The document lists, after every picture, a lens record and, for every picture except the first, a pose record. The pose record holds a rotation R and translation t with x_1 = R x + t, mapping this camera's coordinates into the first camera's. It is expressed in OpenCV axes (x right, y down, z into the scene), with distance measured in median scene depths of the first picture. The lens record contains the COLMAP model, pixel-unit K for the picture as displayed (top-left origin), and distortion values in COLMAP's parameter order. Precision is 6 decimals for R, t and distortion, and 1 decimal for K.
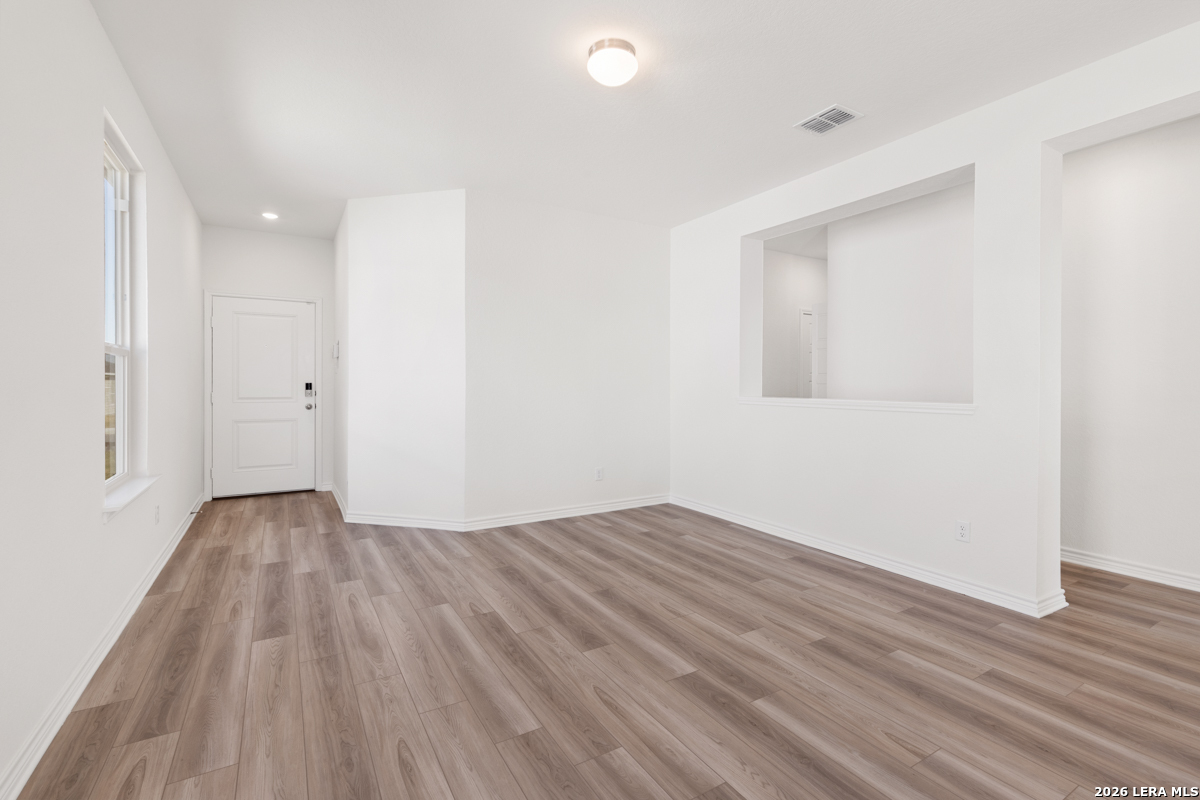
lens RADIAL K [[554.2, 0, 604.2], [0, 554.2, 380.7], [0, 0, 1]] dist [0.008325, -0.000403]
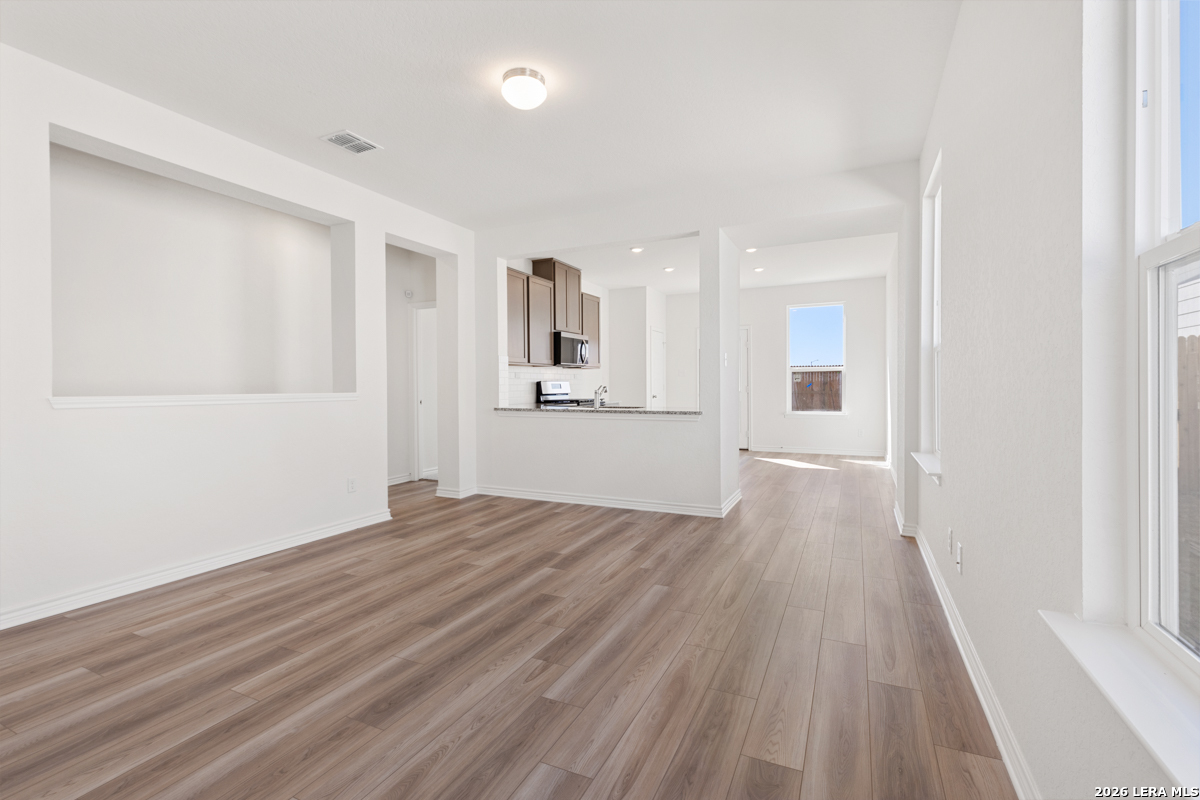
lens RADIAL K [[554.2, 0, 598.7], [0, 554.2, 394.0], [0, 0, 1]] dist [0.008325, -0.000403]
pose [[-0.571015, -0.010843, 0.820868, -0.890849], [-0.000619, 0.999918, 0.012777, 0.027148], [-0.820939, 0.006788, -0.570975, 1.359786]]
